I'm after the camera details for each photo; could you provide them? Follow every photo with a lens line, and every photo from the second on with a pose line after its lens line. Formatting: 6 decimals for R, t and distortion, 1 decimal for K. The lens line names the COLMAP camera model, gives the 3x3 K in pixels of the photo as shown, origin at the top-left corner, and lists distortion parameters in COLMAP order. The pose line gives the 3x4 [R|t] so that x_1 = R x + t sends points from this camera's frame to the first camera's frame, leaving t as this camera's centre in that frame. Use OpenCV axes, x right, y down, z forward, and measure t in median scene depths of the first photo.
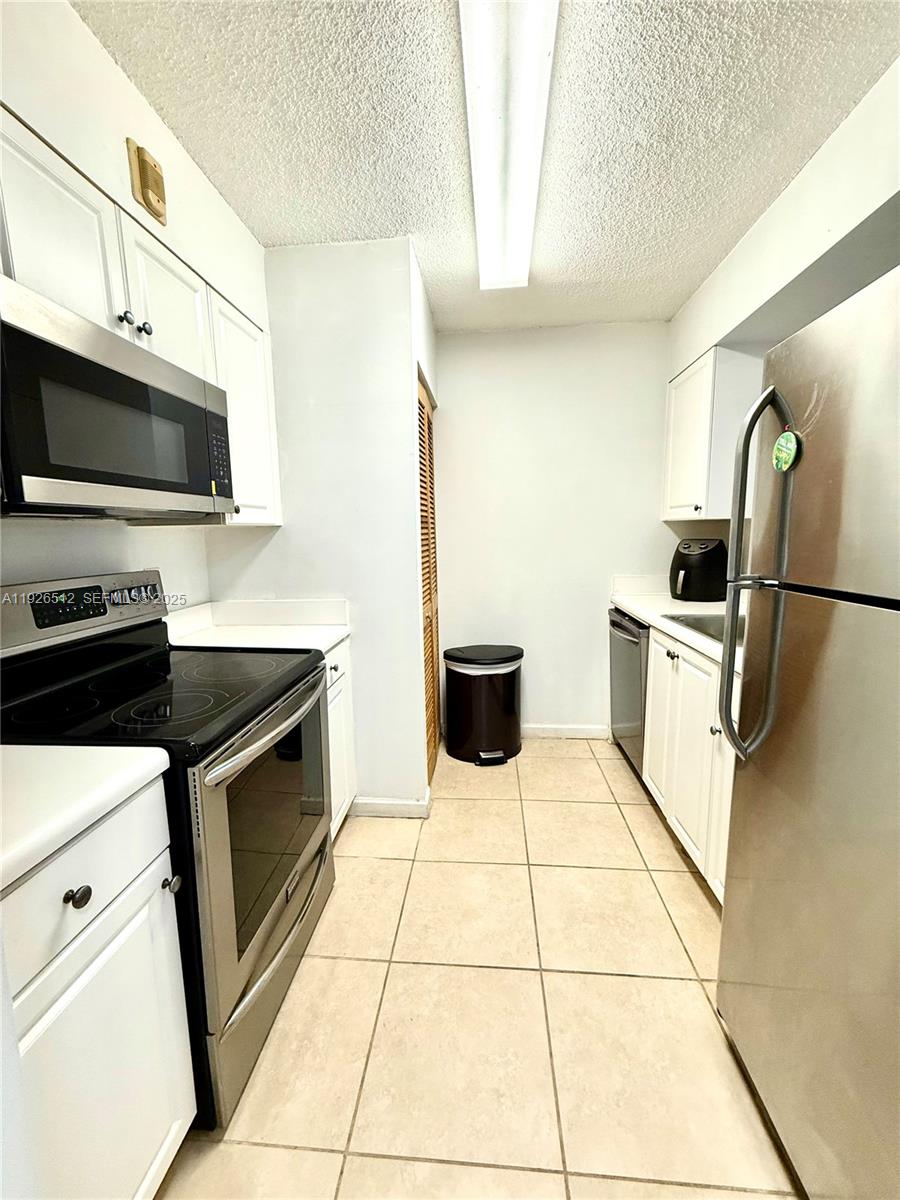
lens RADIAL K [[478.6, 0, 449.1], [0, 478.6, 598.6], [0, 0, 1]] dist [0.002539, -0.000274]
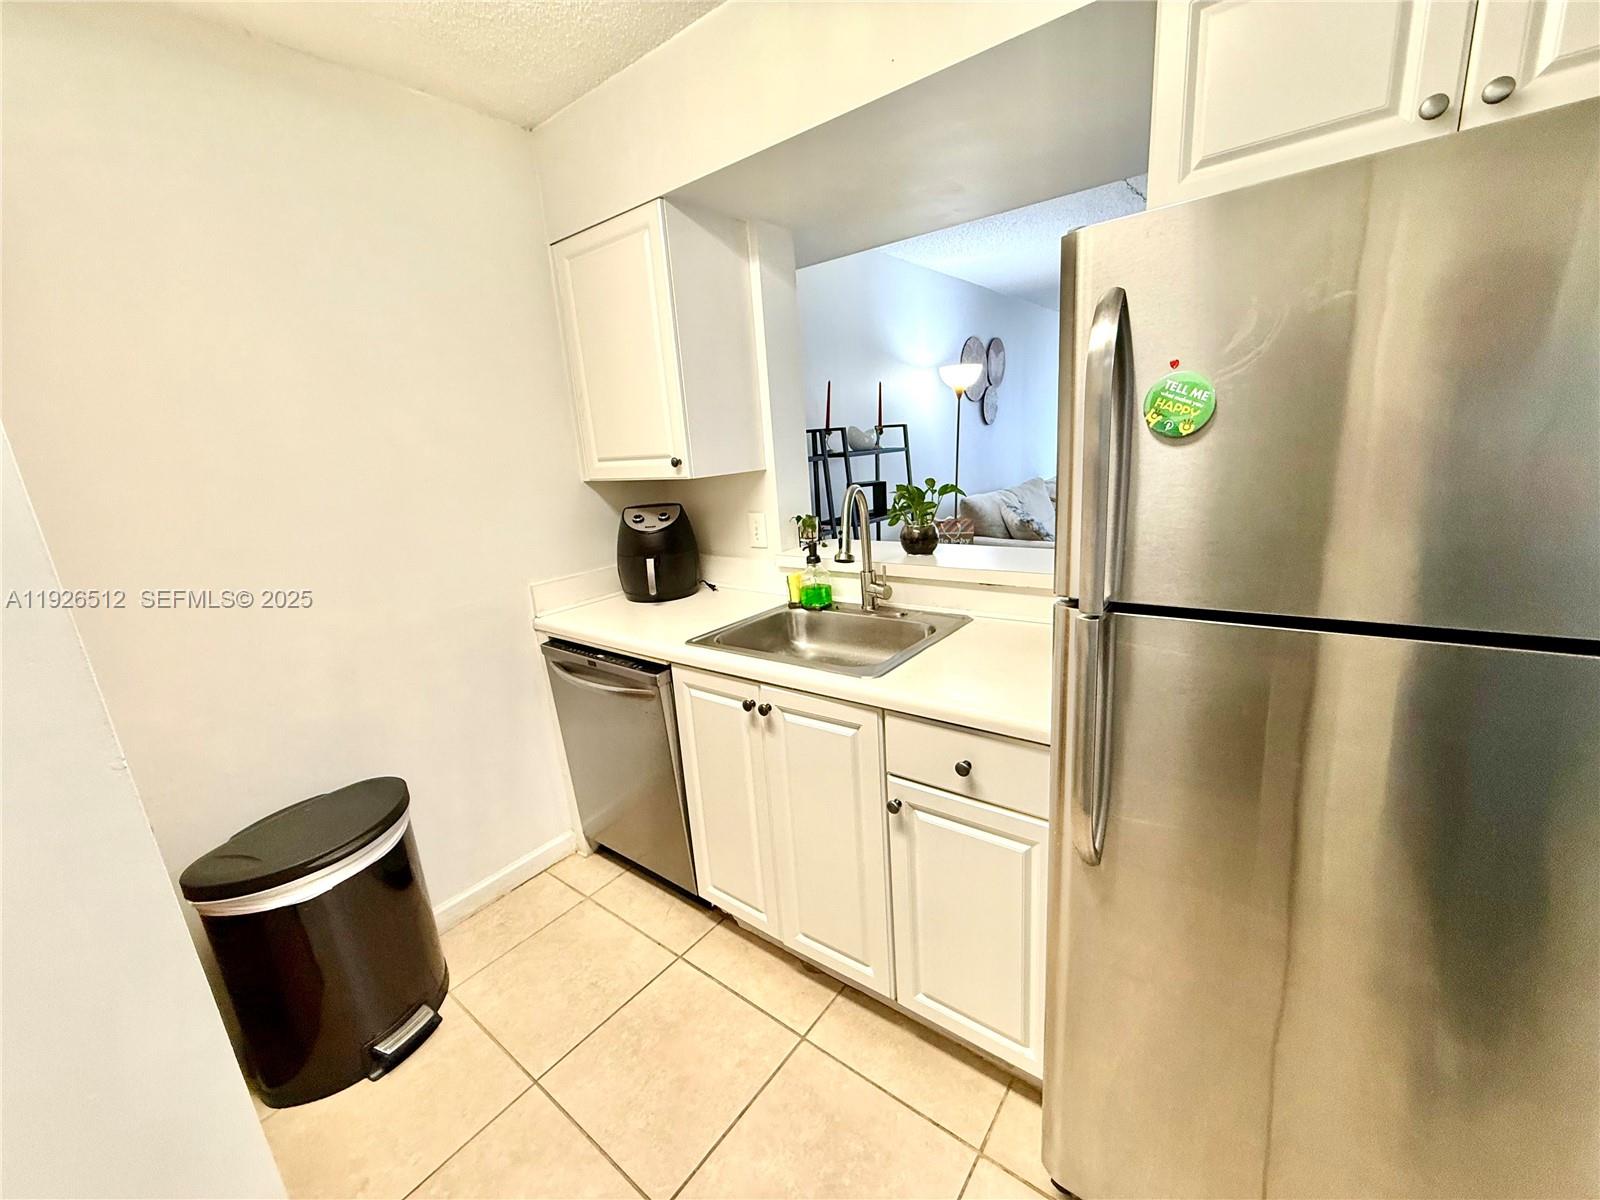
lens RADIAL K [[638.1, 0, 793.3], [0, 638.1, 599.3], [0, 0, 1]] dist [0.002539, -0.000274]
pose [[0.548611, -0.226408, 0.804839, -0.107052], [0.175809, 0.972353, 0.153692, -0.101093], [-0.817384, 0.057181, 0.573248, 0.346124]]
